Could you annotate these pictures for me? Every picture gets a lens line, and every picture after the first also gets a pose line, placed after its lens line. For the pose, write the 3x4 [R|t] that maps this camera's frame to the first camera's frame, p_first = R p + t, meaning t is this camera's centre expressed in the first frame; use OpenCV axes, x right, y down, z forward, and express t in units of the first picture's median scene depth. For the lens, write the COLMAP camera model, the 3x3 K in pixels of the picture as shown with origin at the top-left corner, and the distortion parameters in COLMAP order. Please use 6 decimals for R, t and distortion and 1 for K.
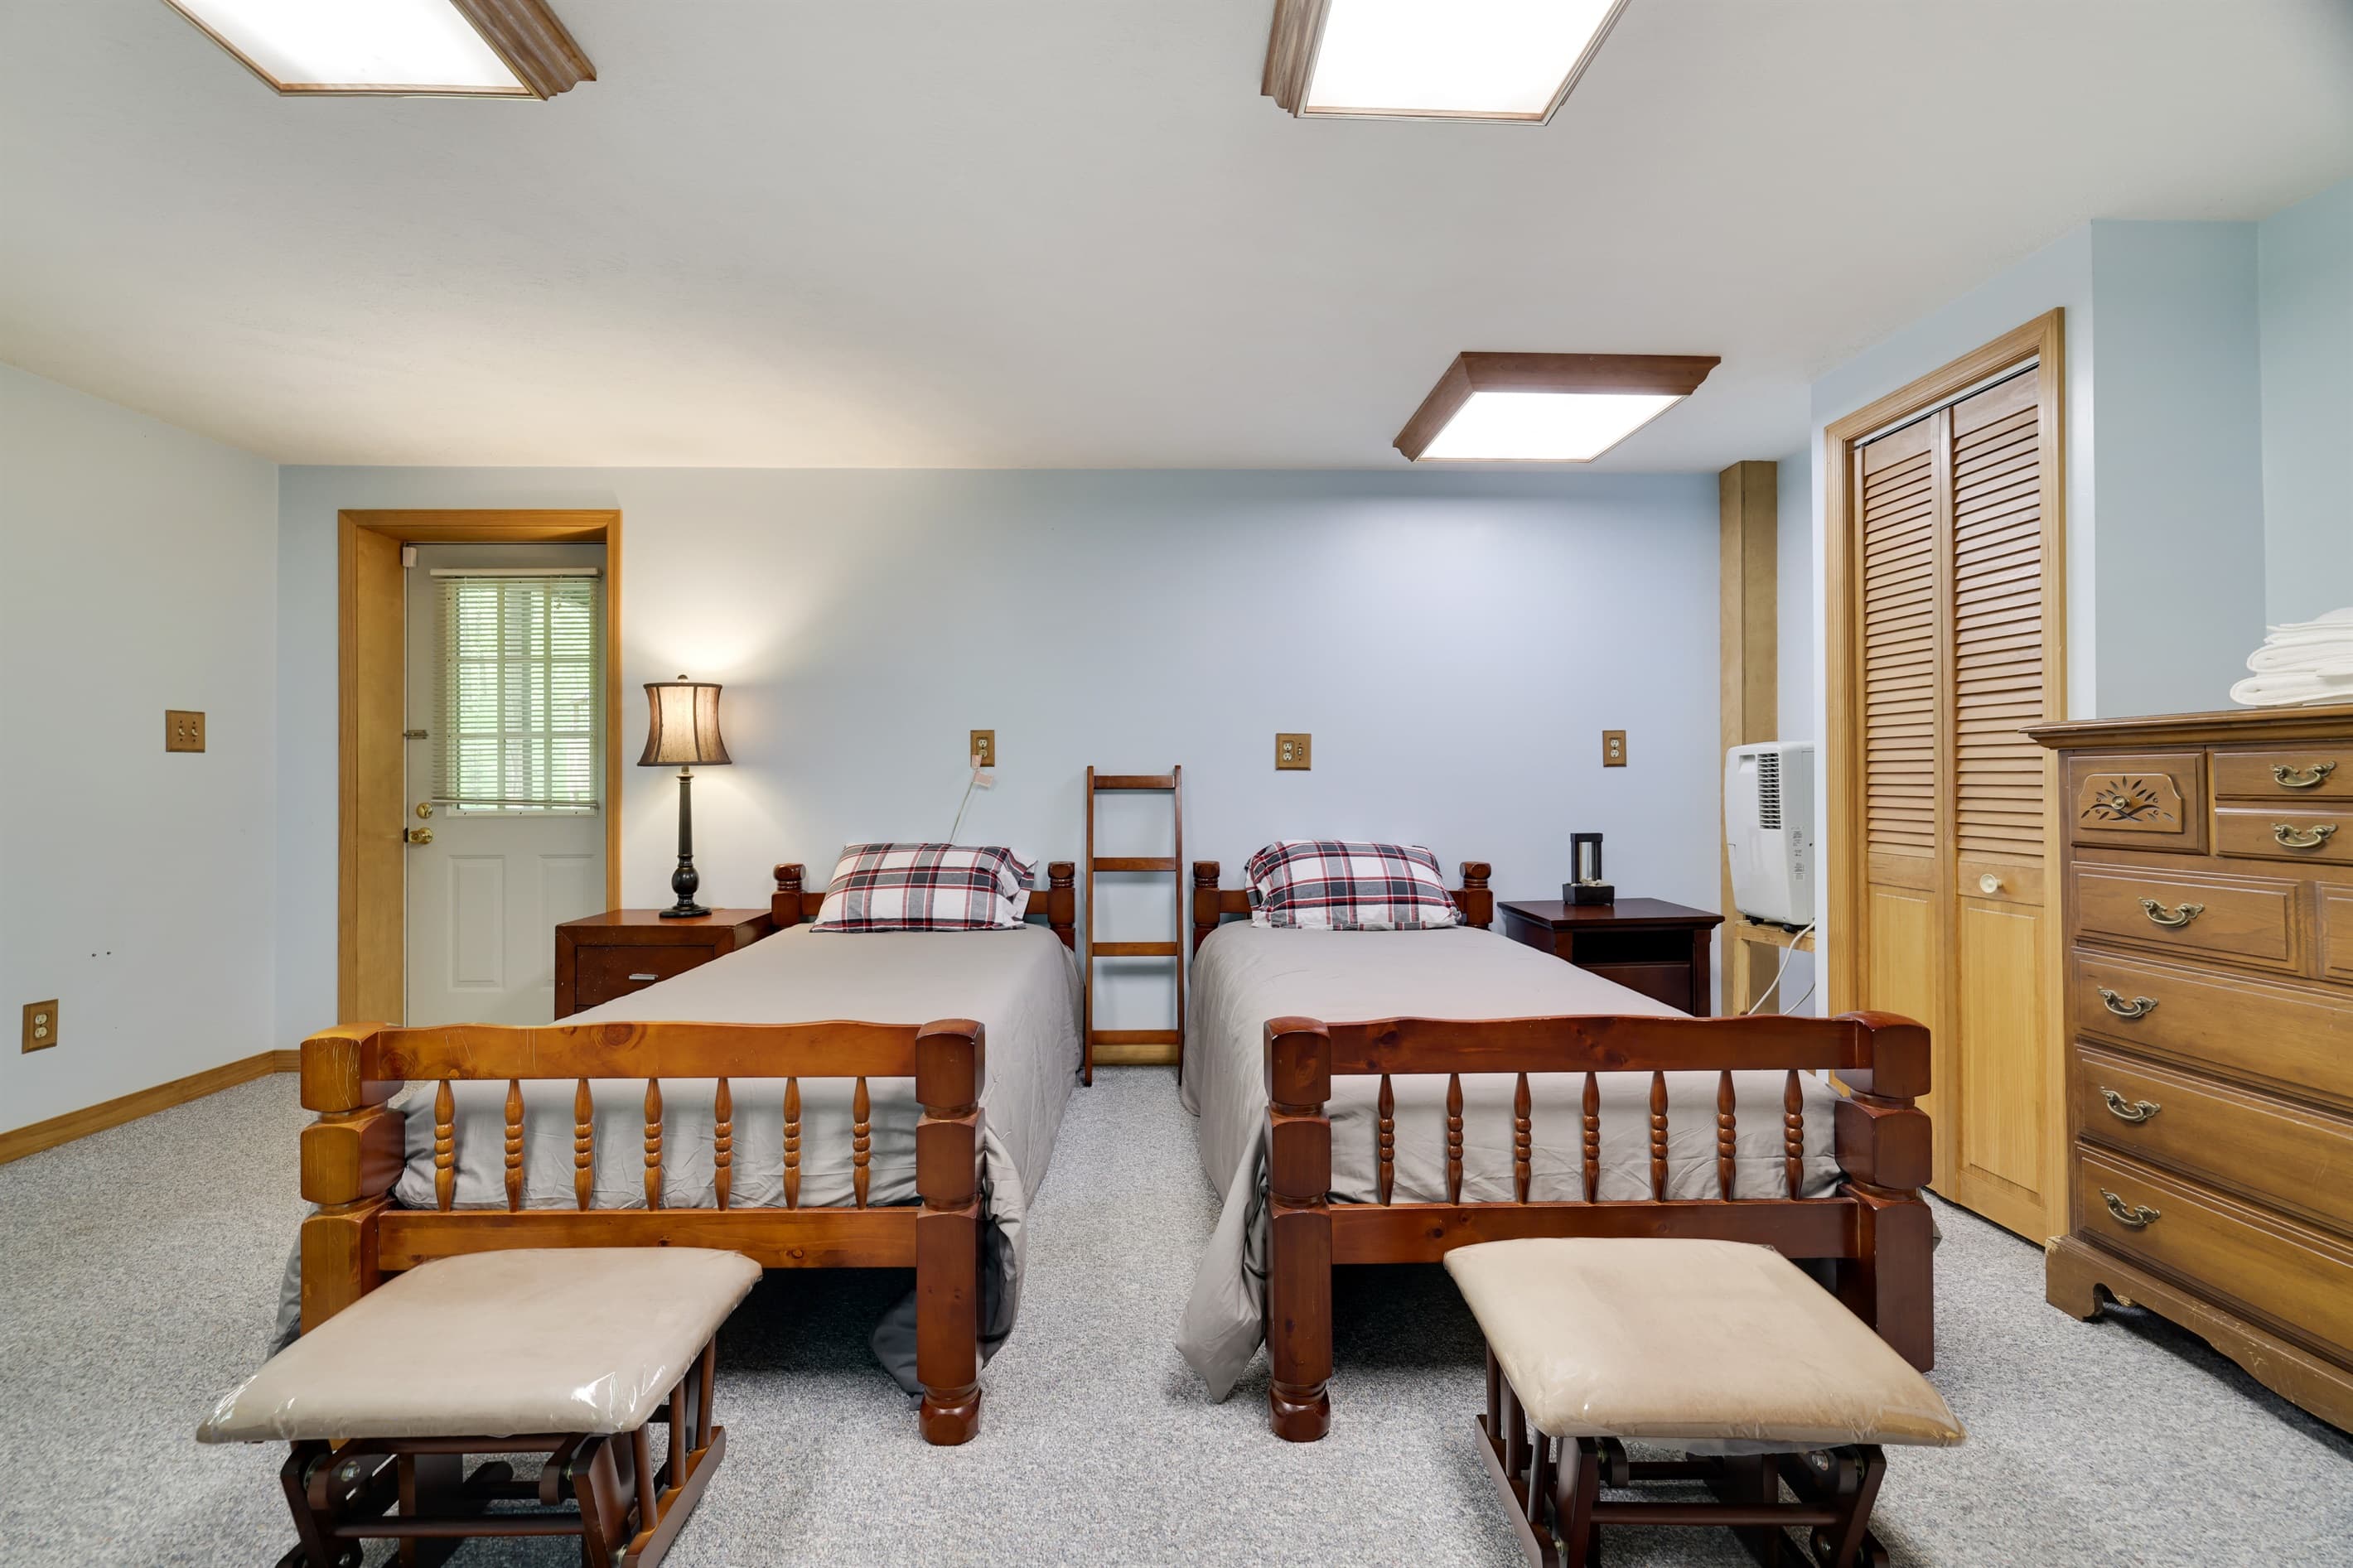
lens RADIAL K [[1123.1, 0, 1176.0], [0, 1123.1, 706.6], [0, 0, 1]] dist [0.015374, 0.000541]
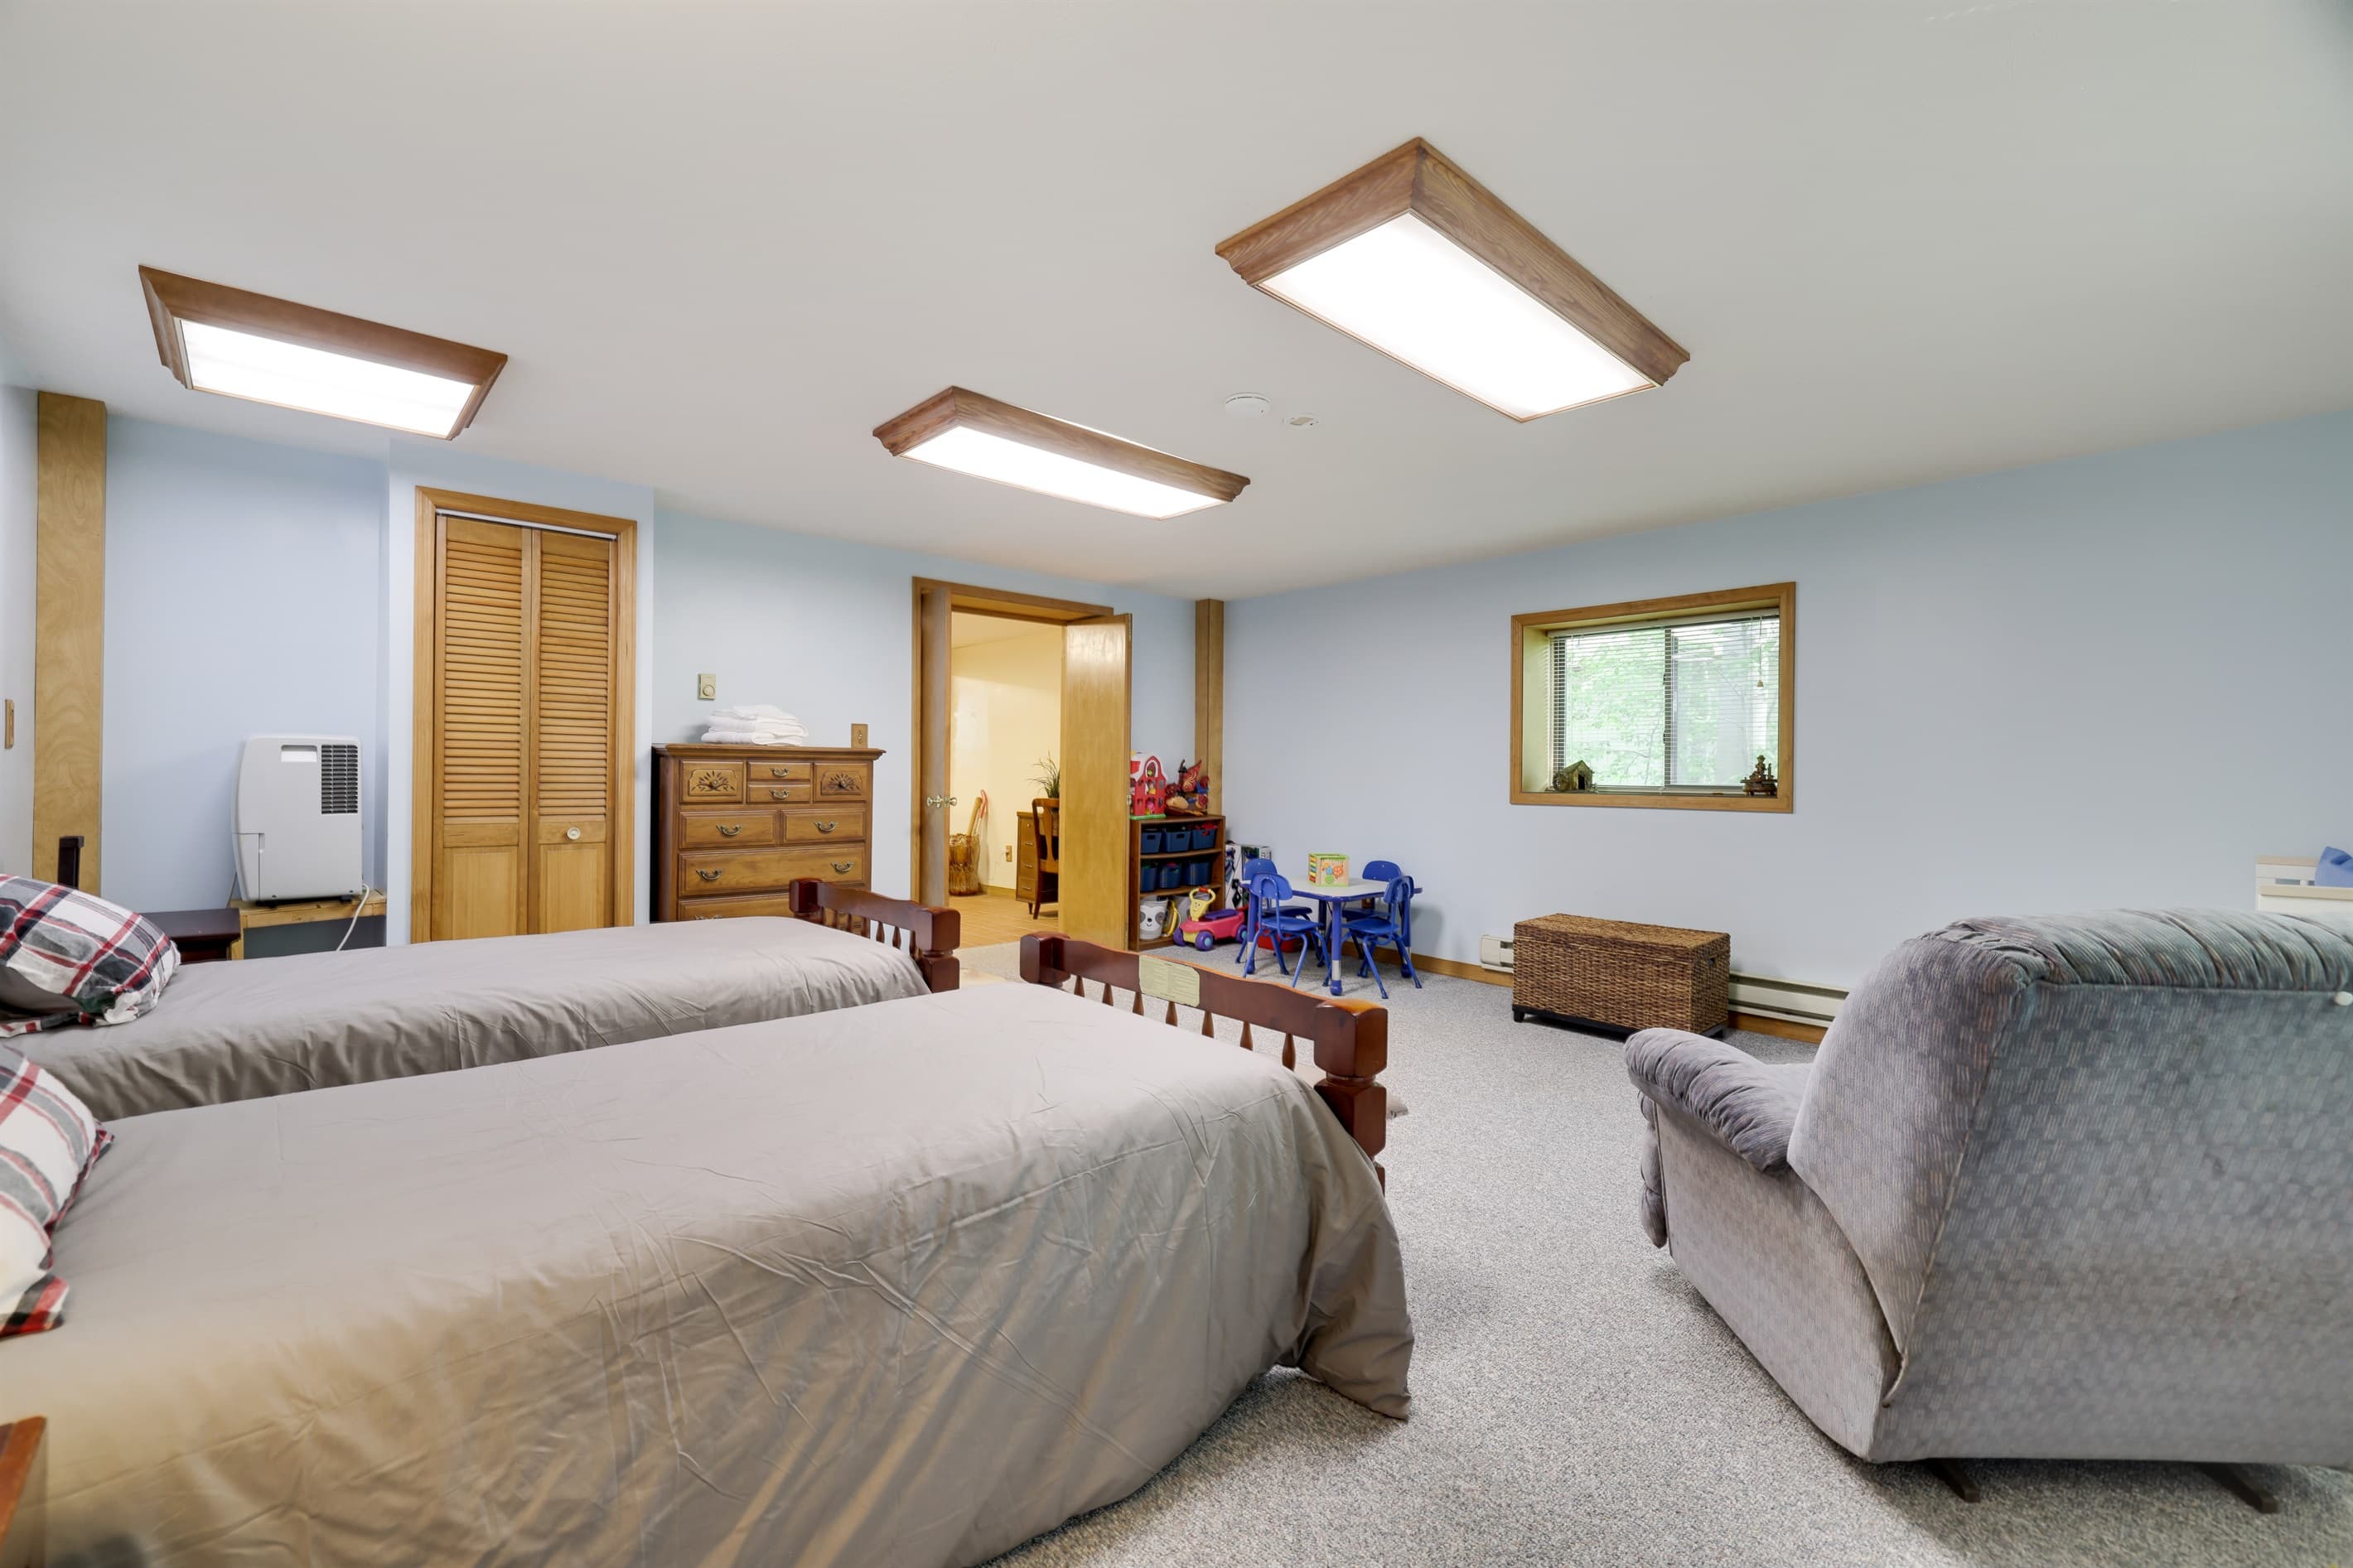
lens RADIAL K [[988.0, 0, 1163.1], [0, 988.0, 775.4], [0, 0, 1]] dist [-0.001030, -0.000346]
pose [[-0.652800, -0.000773, 0.757530, -2.688632], [-0.052160, 0.997672, -0.043931, 0.251986], [-0.755733, -0.068191, -0.651320, 3.659260]]
